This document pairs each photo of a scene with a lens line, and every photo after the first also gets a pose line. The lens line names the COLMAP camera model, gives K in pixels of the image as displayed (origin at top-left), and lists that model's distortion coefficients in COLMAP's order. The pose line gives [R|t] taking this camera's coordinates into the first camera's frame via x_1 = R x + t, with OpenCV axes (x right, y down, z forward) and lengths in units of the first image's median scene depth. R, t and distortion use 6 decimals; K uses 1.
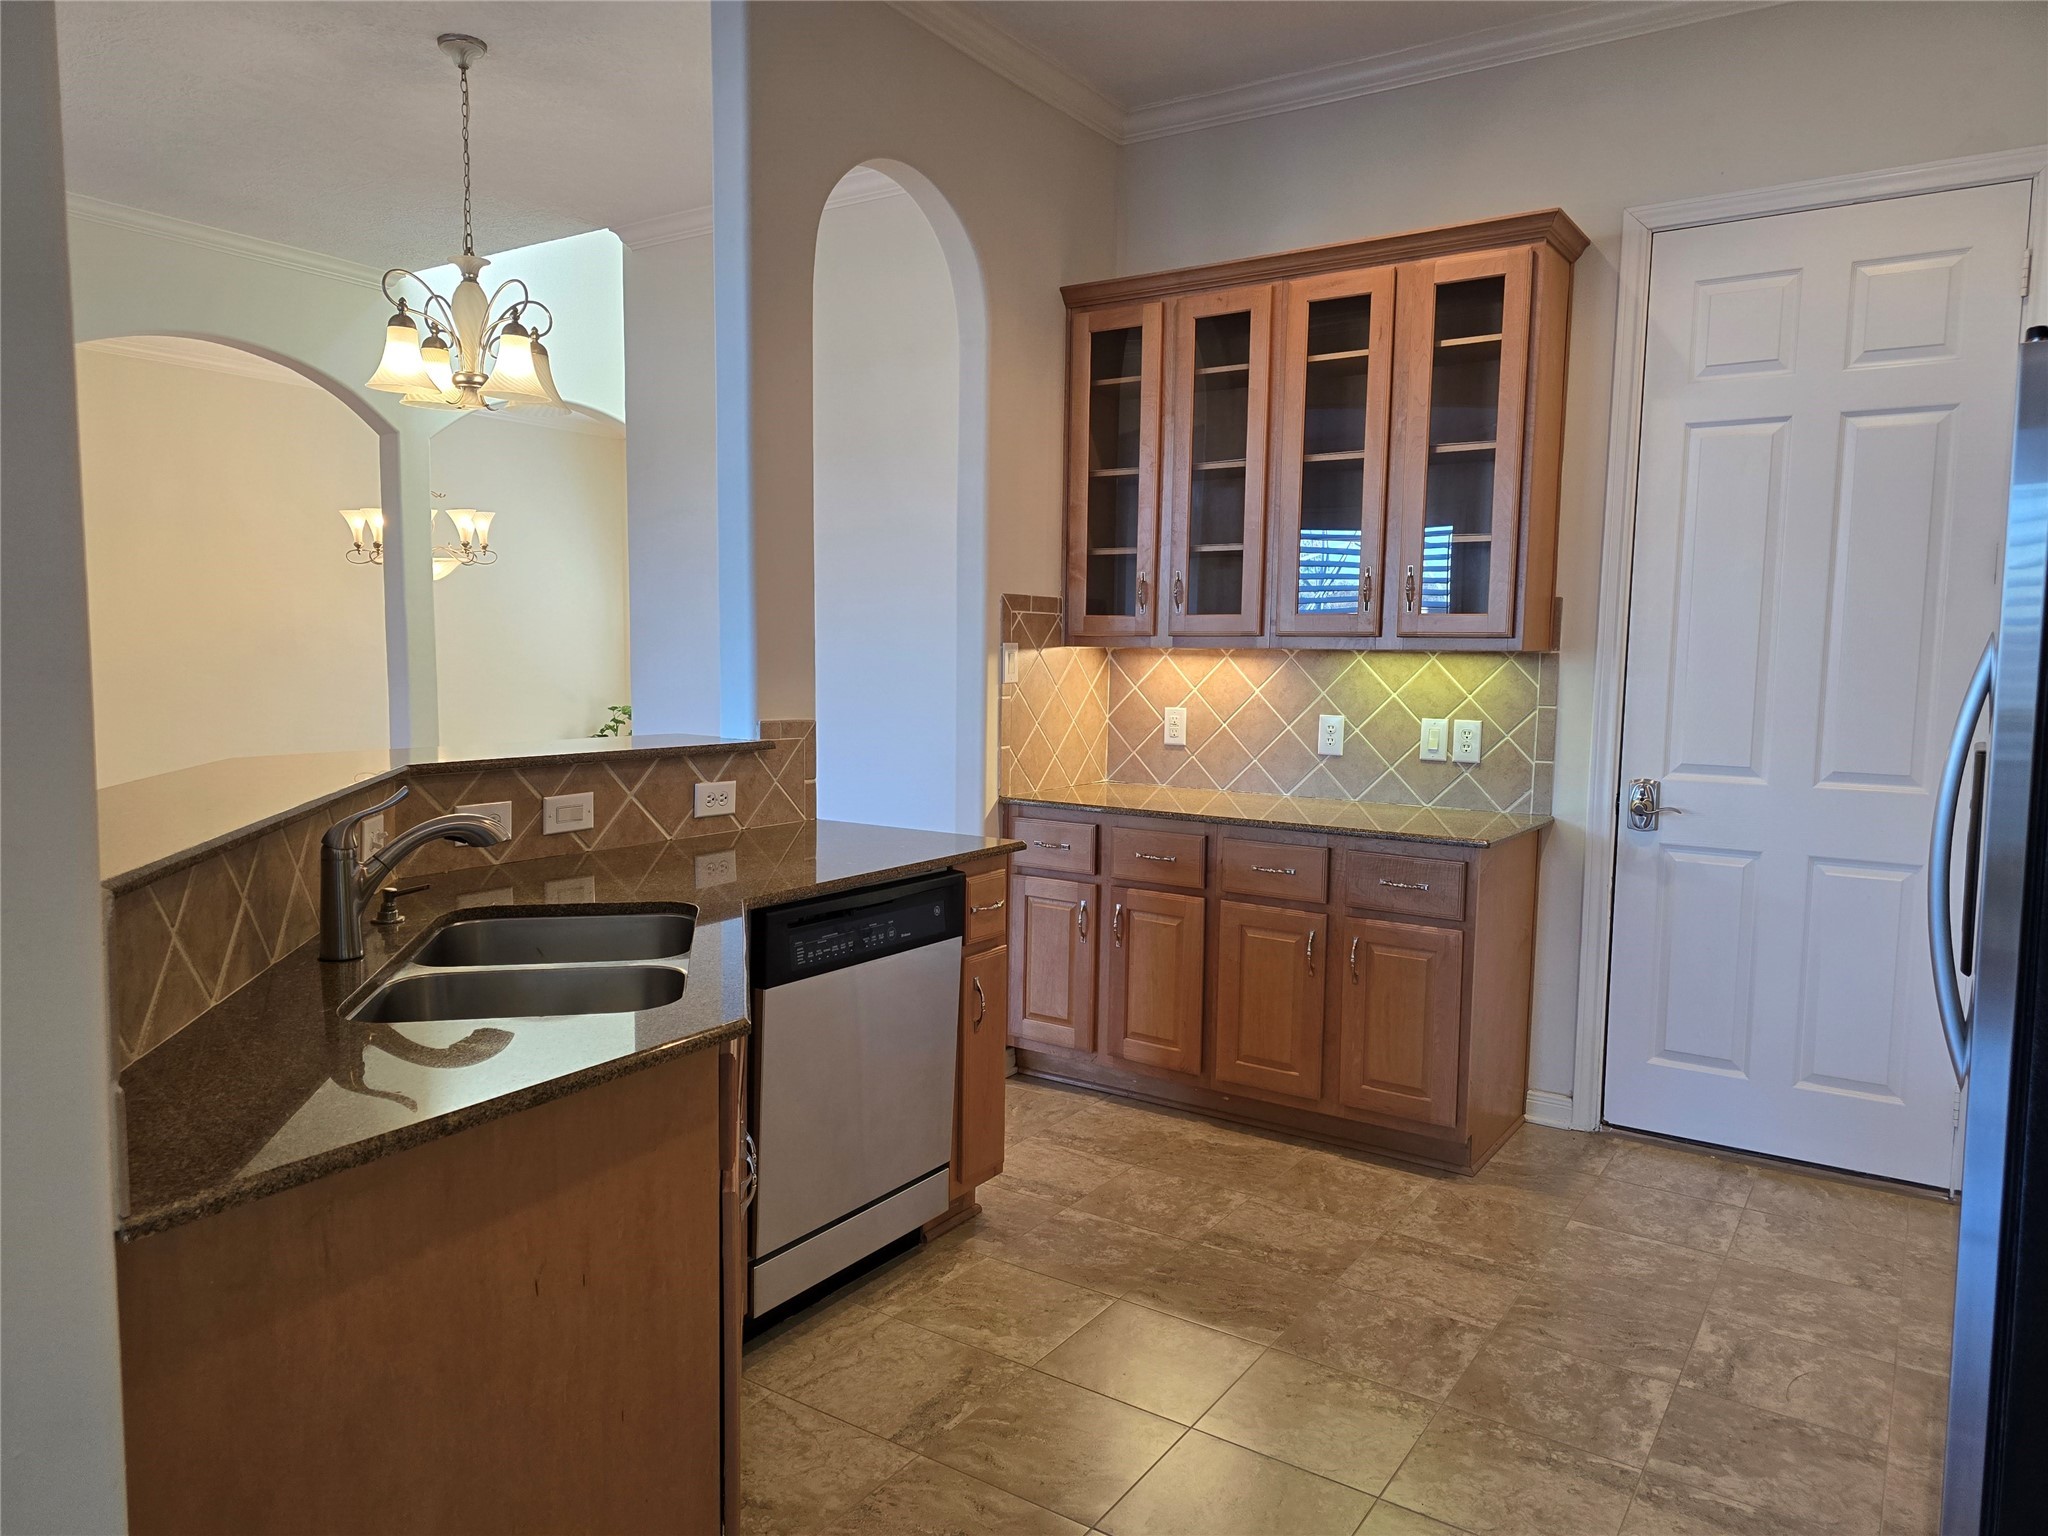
lens RADIAL K [[1386.4, 0, 1030.0], [0, 1386.4, 776.7], [0, 0, 1]] dist [0.056886, -0.029984]
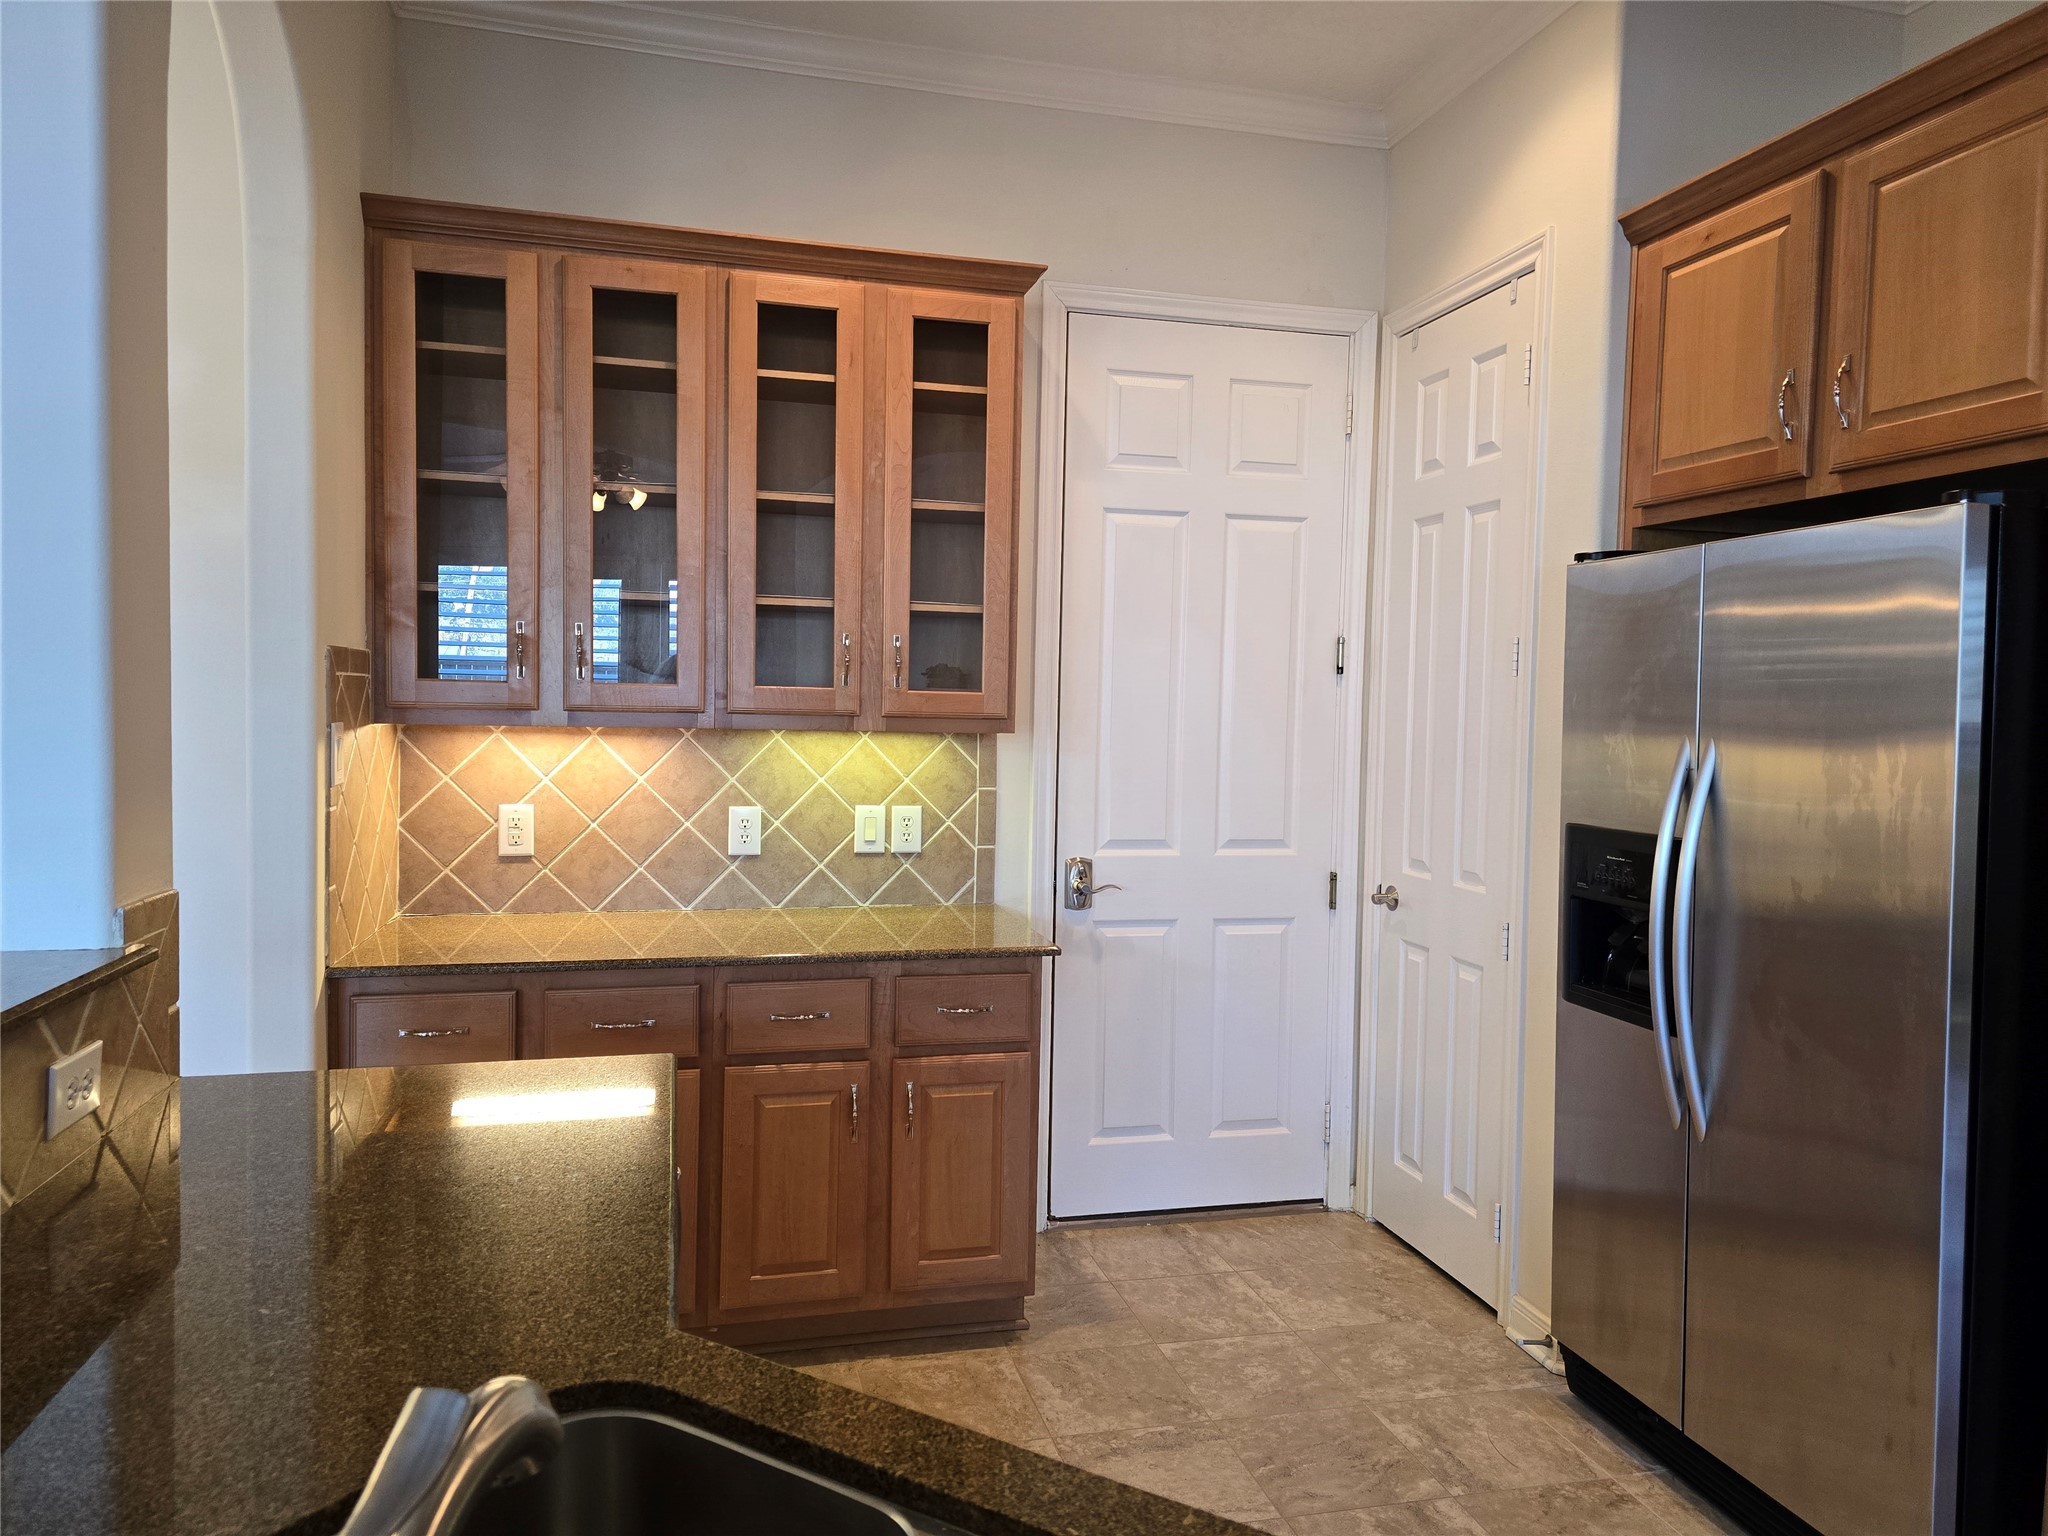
lens RADIAL K [[1386.4, 0, 1027.3], [0, 1386.4, 751.5], [0, 0, 1]] dist [0.056886, -0.029984]
pose [[0.669435, -0.029599, 0.742281, -0.306613], [0.058601, 0.998196, -0.013046, -0.061875], [-0.740556, 0.052232, 0.669962, 0.363276]]
